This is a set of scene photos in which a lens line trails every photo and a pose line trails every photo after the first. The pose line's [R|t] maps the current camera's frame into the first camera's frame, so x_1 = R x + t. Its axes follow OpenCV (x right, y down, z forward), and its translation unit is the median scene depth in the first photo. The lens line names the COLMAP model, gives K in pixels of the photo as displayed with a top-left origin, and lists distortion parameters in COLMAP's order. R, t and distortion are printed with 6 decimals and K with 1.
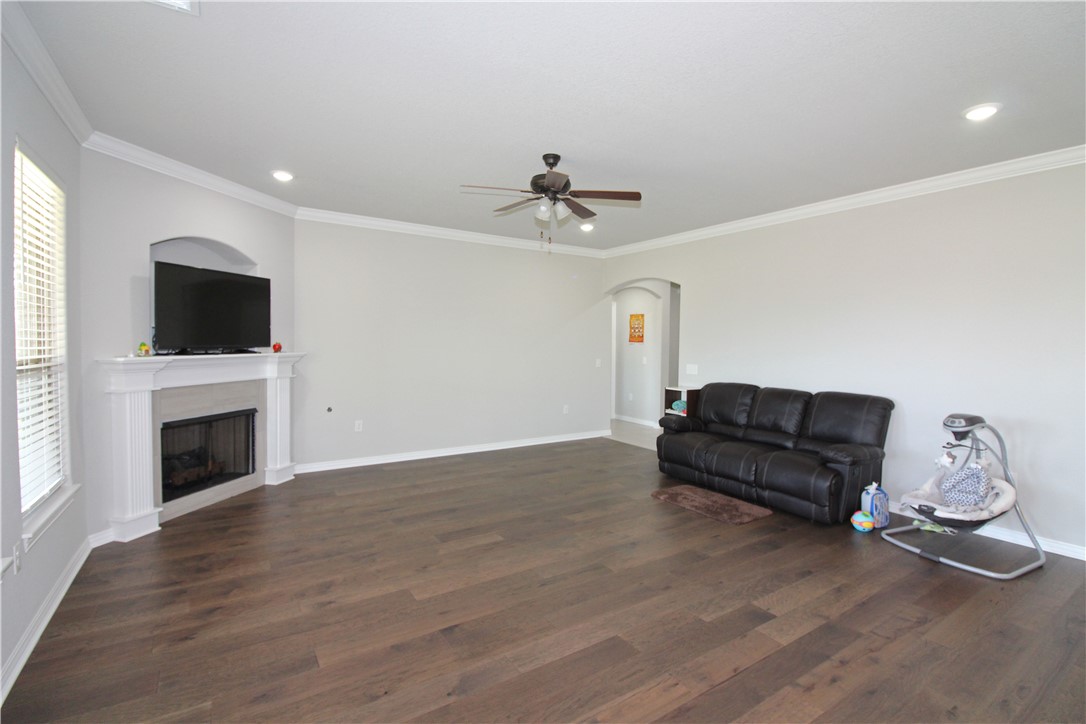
lens RADIAL K [[501.1, 0, 539.5], [0, 501.1, 361.6], [0, 0, 1]] dist [-0.009571, -0.000979]
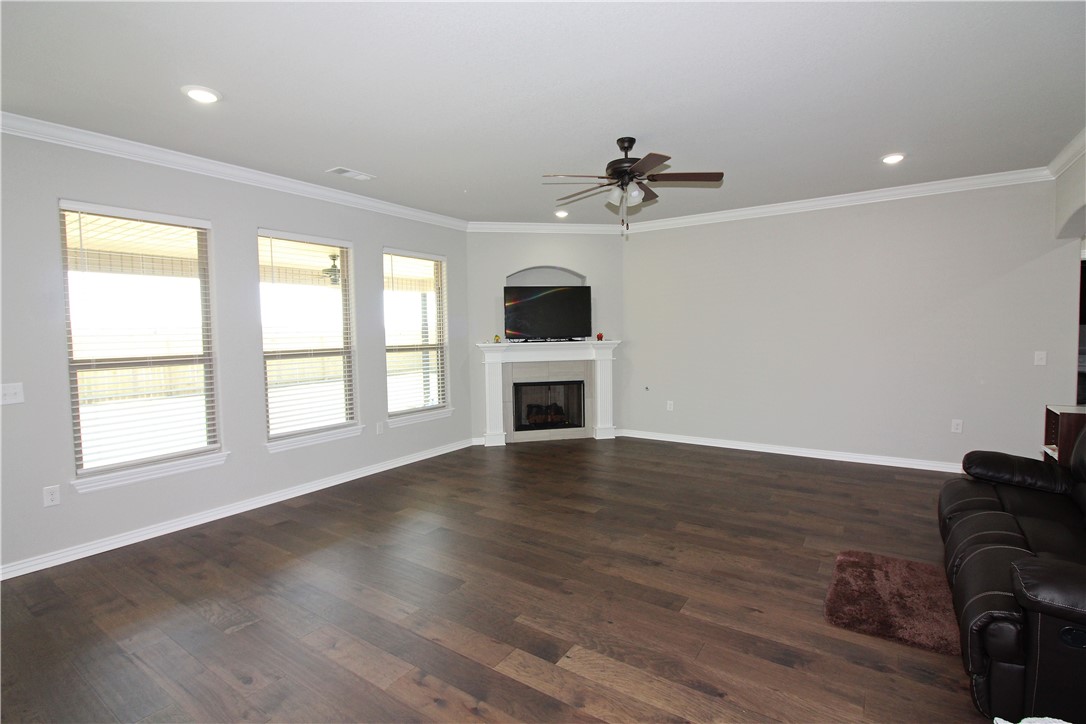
lens RADIAL K [[501.1, 0, 556.9], [0, 501.1, 360.4], [0, 0, 1]] dist [-0.009571, -0.000979]
pose [[0.402725, 0.037302, -0.914560, 0.810492], [-0.017102, 0.999301, 0.033227, -0.008997], [0.915161, 0.002260, 0.403082, 0.450740]]
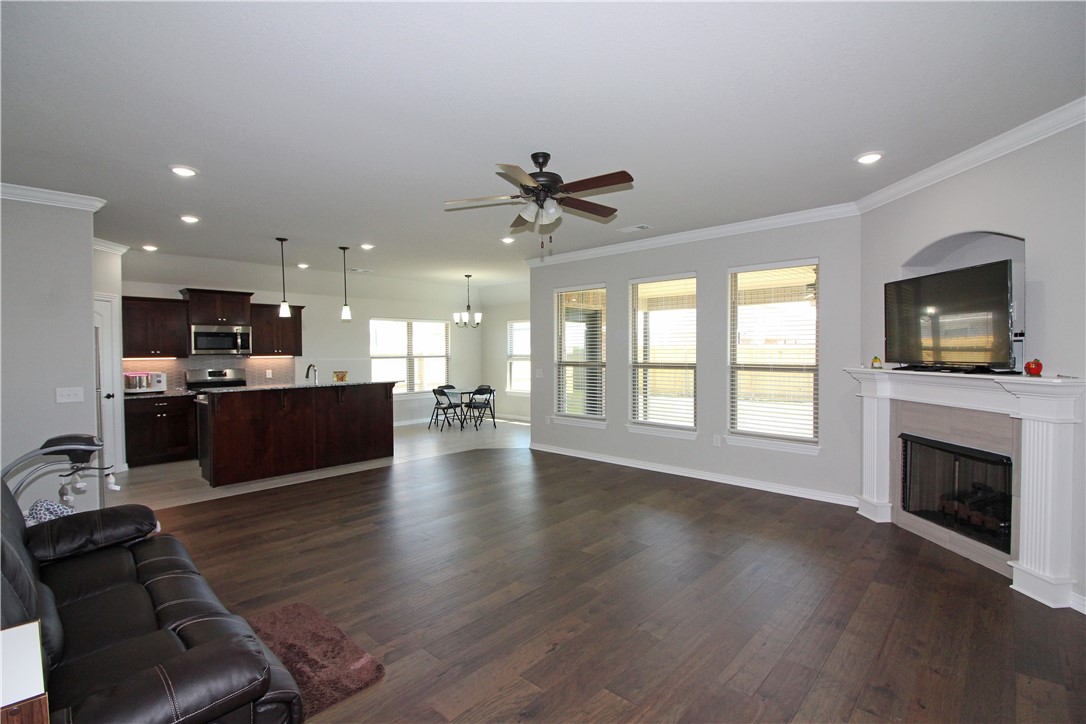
lens RADIAL K [[501.1, 0, 543.8], [0, 501.1, 361.9], [0, 0, 1]] dist [-0.009571, -0.000979]
pose [[-0.967048, -0.000506, -0.254592, 0.238364], [-0.017326, 0.997811, 0.063828, -0.079073], [0.254002, 0.066135, -0.964940, 1.779204]]
